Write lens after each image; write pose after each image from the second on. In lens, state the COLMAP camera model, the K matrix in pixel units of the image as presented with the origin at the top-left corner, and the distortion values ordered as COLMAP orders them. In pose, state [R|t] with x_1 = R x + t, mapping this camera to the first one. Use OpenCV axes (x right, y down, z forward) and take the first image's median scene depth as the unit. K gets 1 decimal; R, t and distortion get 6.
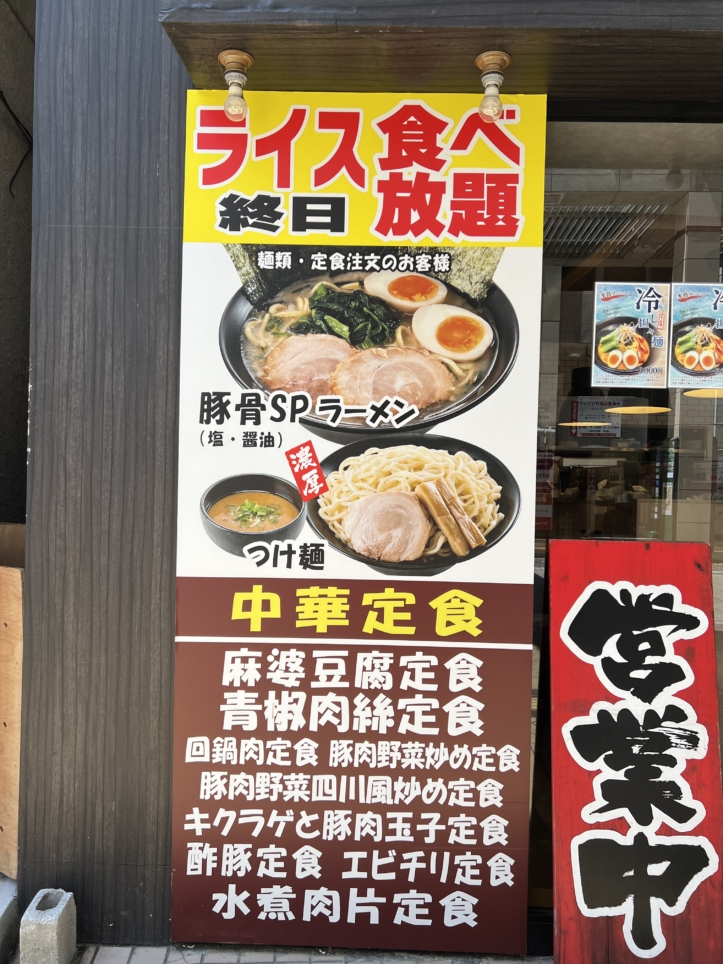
lens RADIAL K [[716.8, 0, 326.5], [0, 716.8, 482.4], [0, 0, 1]] dist [0.056000, -0.062425]
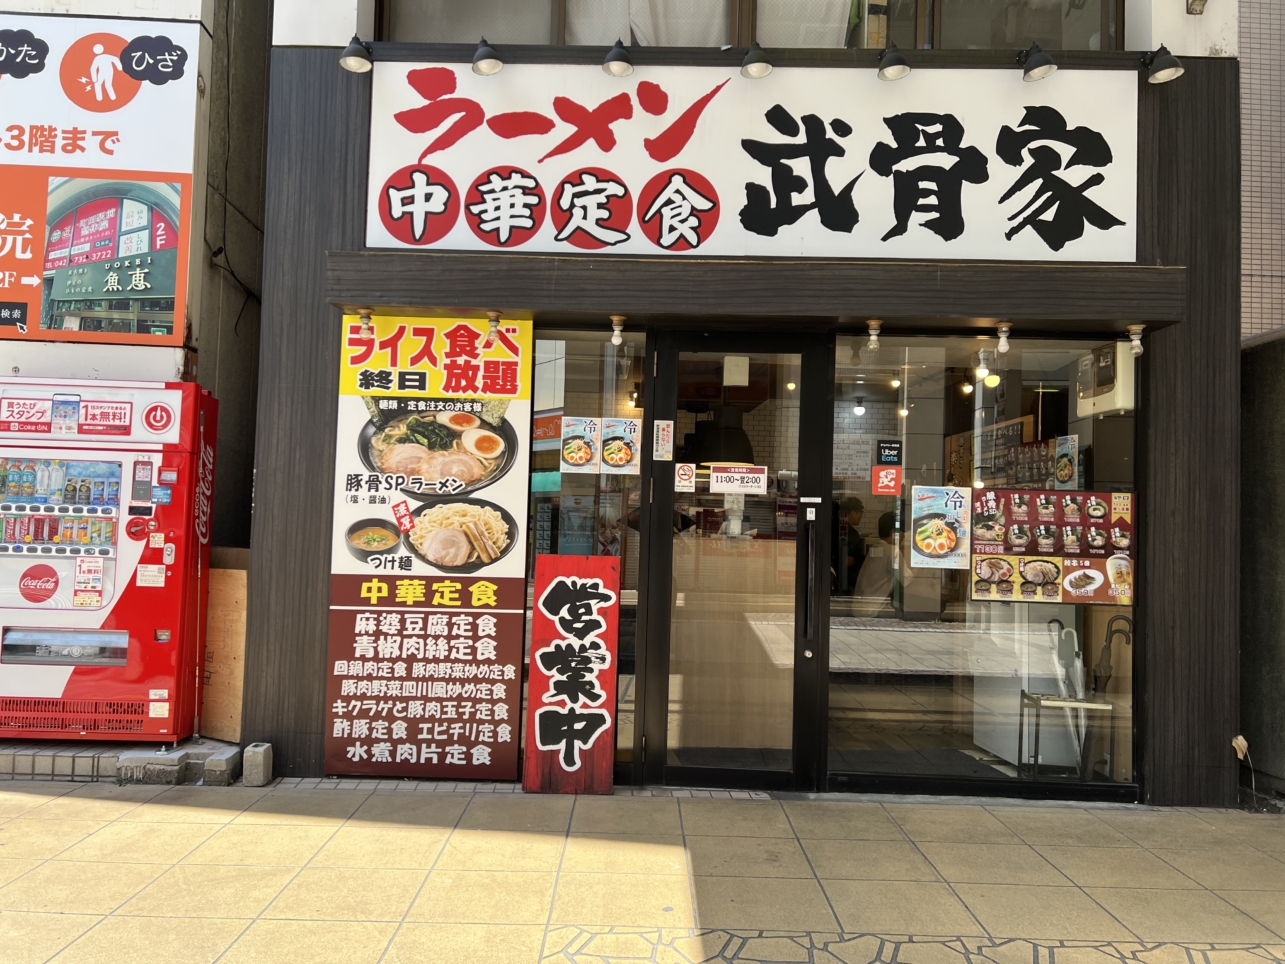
lens RADIAL K [[955.5, 0, 646.0], [0, 955.5, 479.6], [0, 0, 1]] dist [0.056000, -0.062425]
pose [[0.999921, 0.004518, 0.011750, 0.570249], [-0.003812, 0.998229, -0.059369, 0.032673], [-0.011998, 0.059319, 0.998167, -1.489509]]
